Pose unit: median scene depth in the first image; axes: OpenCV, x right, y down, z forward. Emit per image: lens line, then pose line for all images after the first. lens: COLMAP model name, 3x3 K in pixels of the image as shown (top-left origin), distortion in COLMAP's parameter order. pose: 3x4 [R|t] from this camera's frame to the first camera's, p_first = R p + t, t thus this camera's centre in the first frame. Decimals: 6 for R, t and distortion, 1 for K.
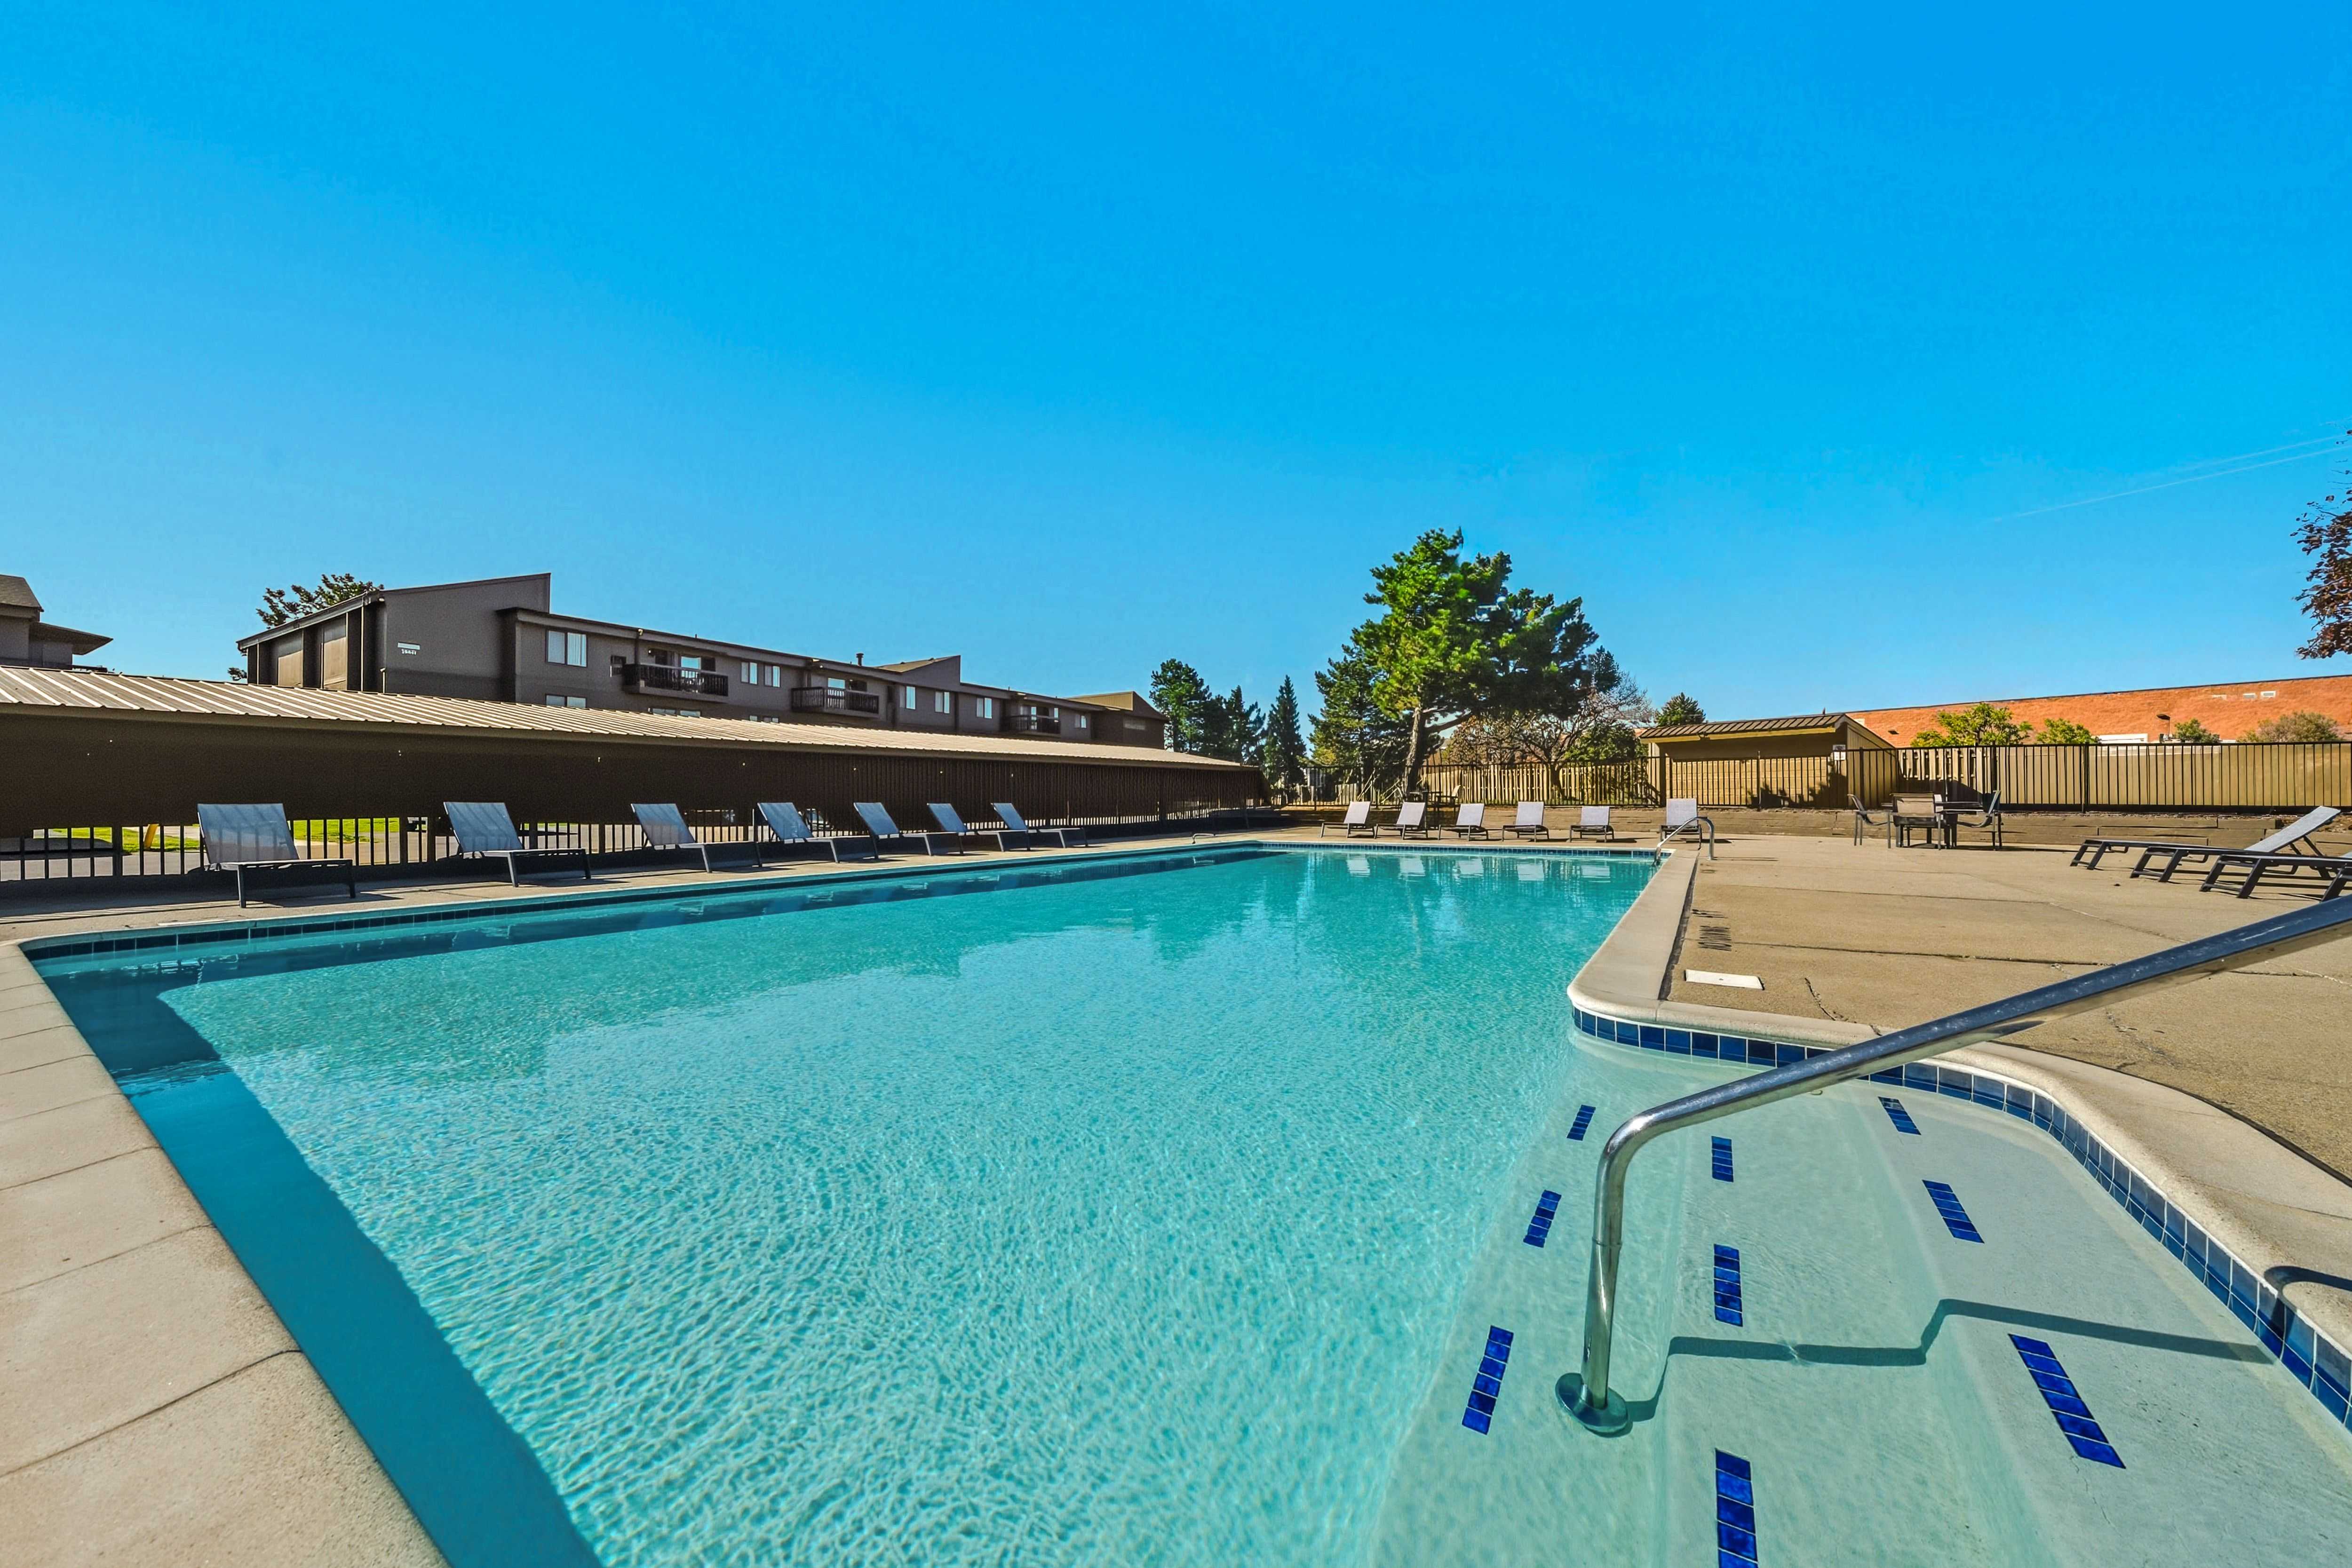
lens RADIAL K [[822.2, 0, 1176.0], [0, 822.2, 784.0], [0, 0, 1]] dist [0.001632, 0.000186]
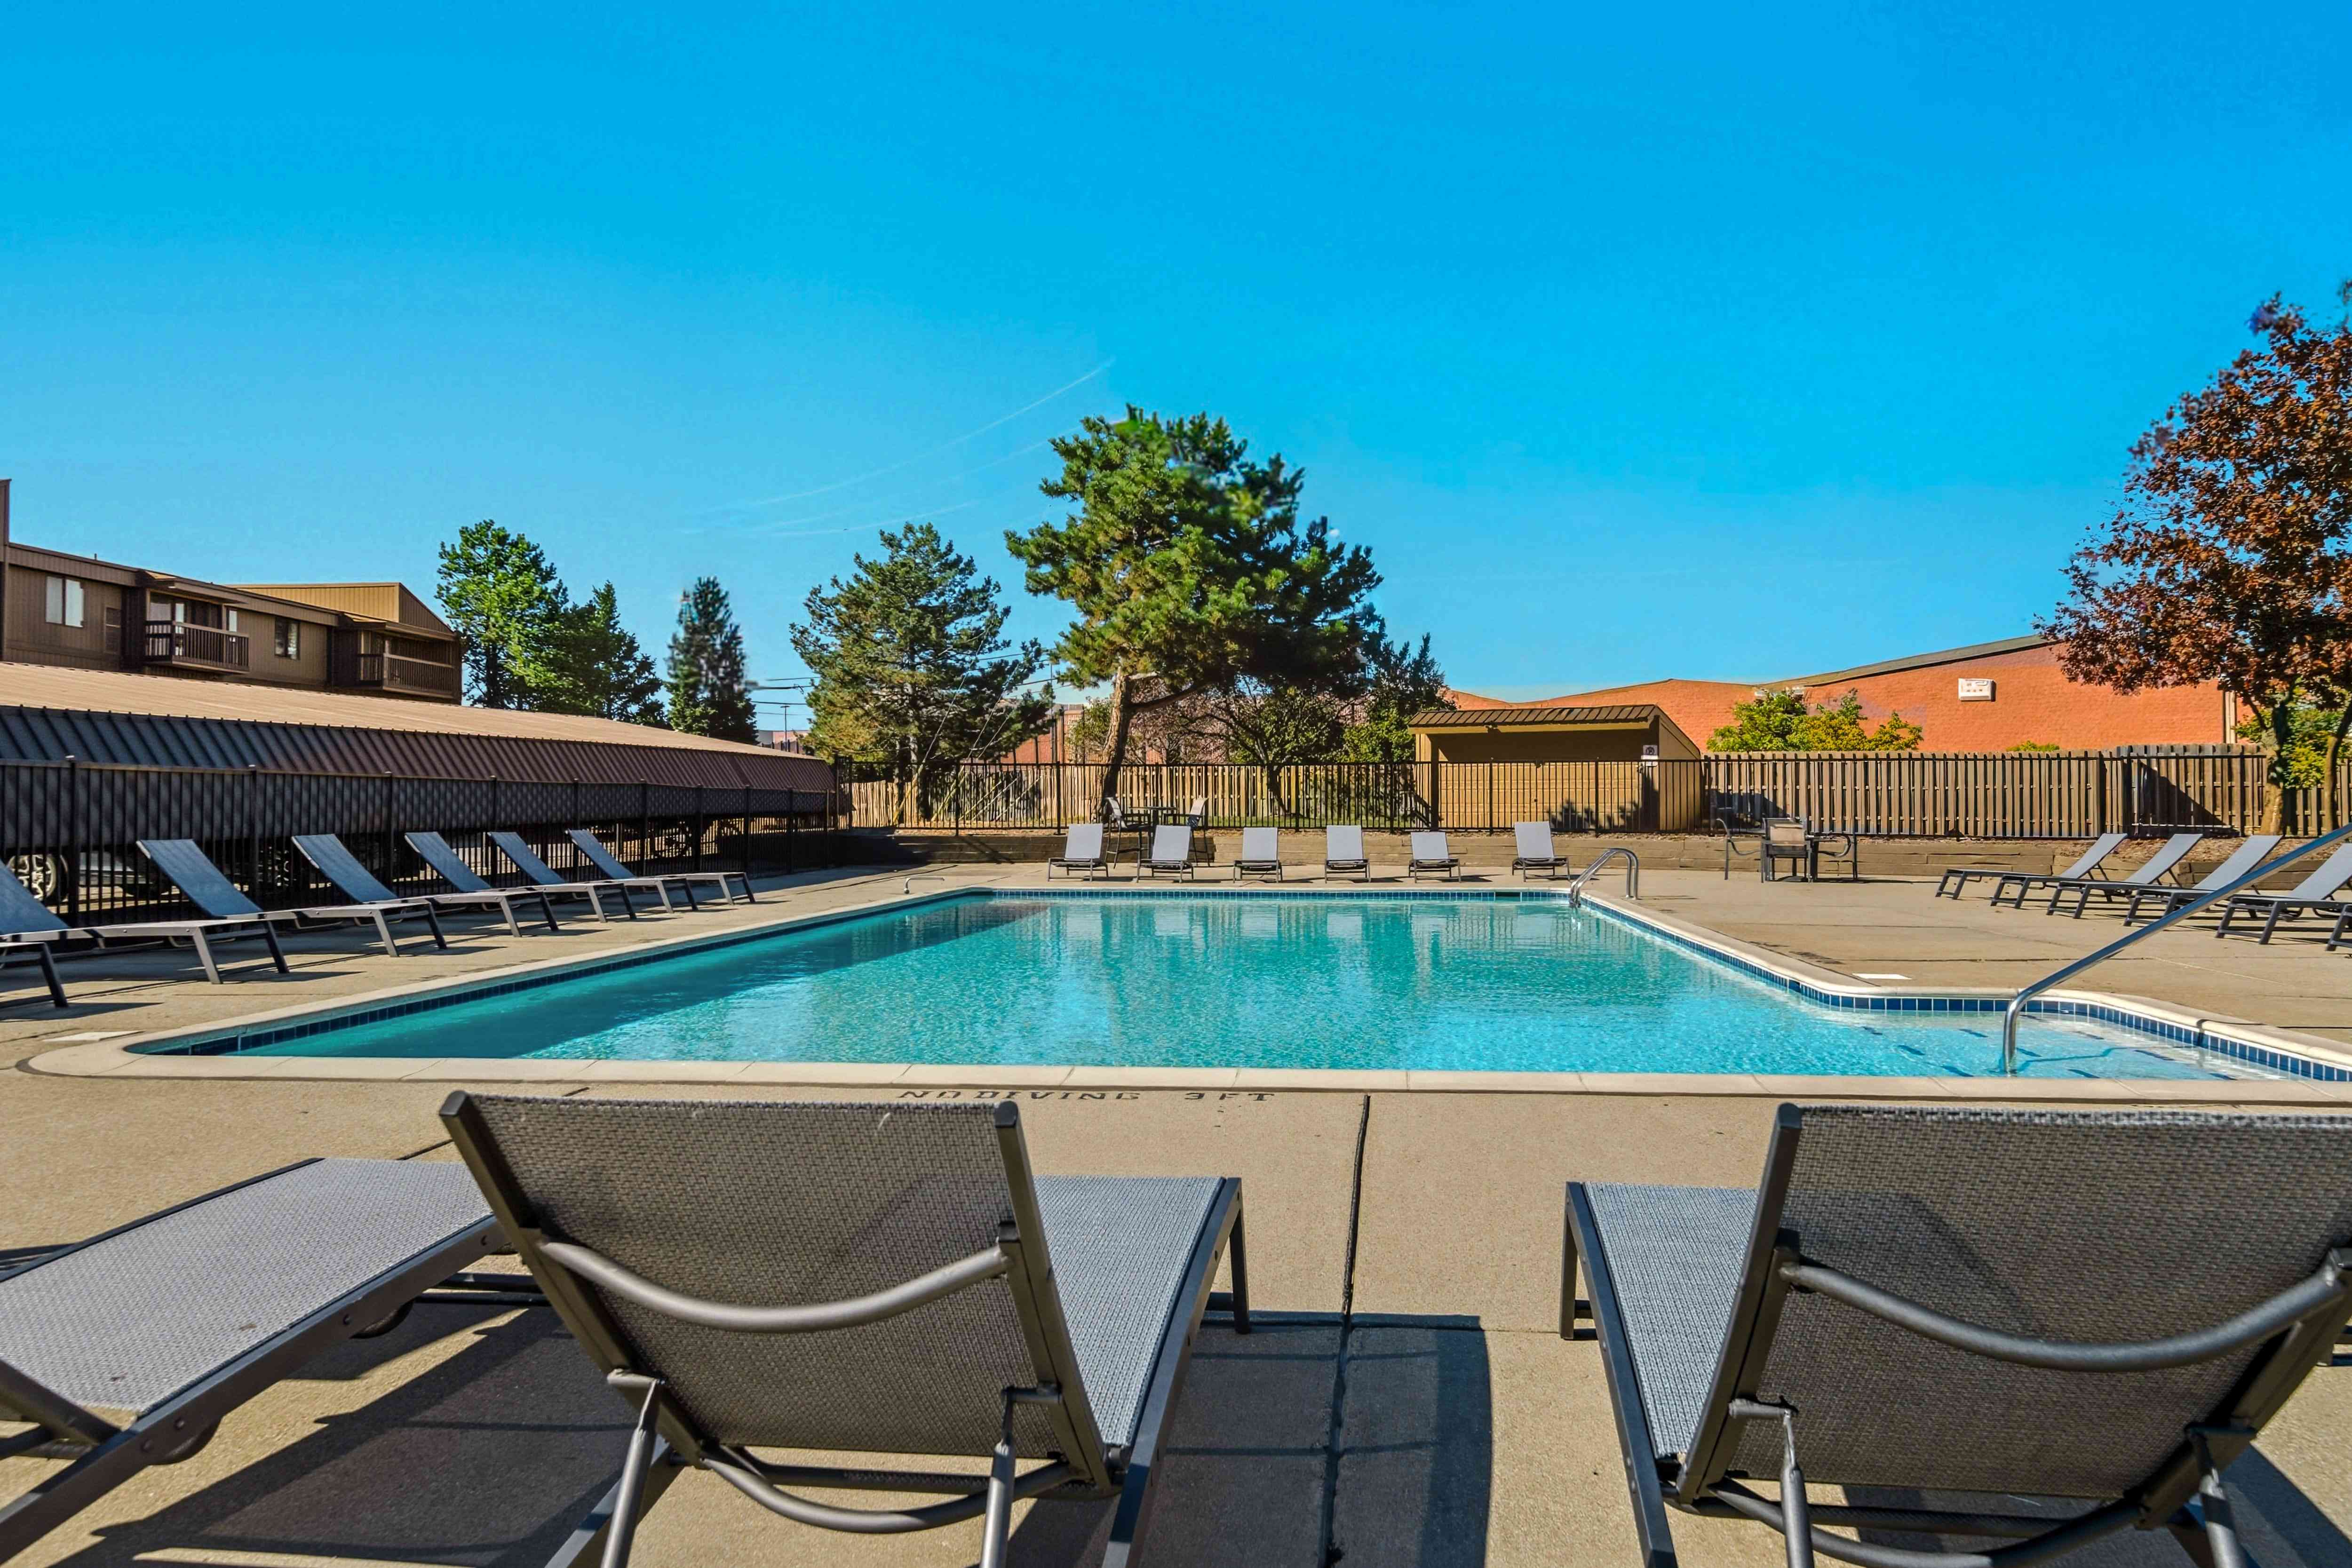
lens RADIAL K [[1594.1, 0, 1176.0], [0, 1594.1, 784.0], [0, 0, 1]] dist [-0.025321, 0.000554]
pose [[0.903308, 0.010288, 0.428869, -0.195376], [-0.011456, 0.999934, 0.000141, -0.008651], [-0.428840, -0.005040, 0.903367, -0.111689]]
